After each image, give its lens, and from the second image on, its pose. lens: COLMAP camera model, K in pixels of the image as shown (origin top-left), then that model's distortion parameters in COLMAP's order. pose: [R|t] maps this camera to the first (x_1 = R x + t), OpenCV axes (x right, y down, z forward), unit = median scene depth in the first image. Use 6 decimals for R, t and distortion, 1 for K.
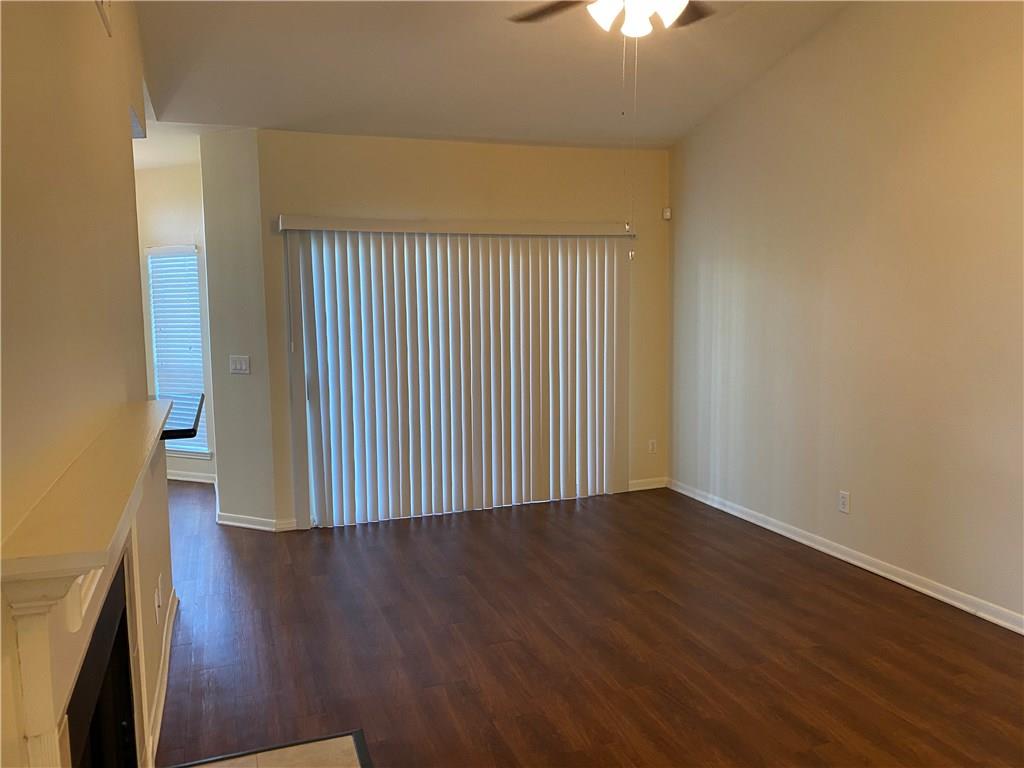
lens RADIAL K [[788.8, 0, 512.0], [0, 788.8, 384.0], [0, 0, 1]] dist [-0.001298, -0.009699]
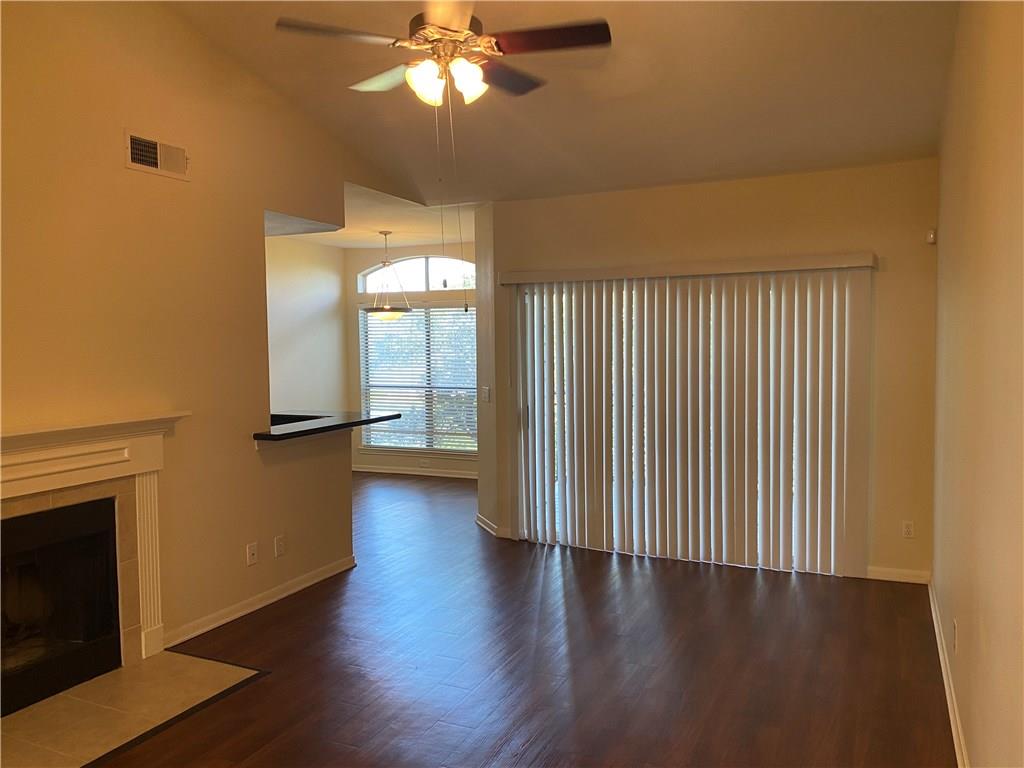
lens RADIAL K [[753.4, 0, 471.5], [0, 753.4, 365.1], [0, 0, 1]] dist [0.005579, -0.083778]
pose [[0.677814, 0.030319, -0.734608, 0.478264], [-0.079354, 0.996330, -0.032098, -0.028606], [0.730939, 0.080051, 0.677732, 0.182136]]
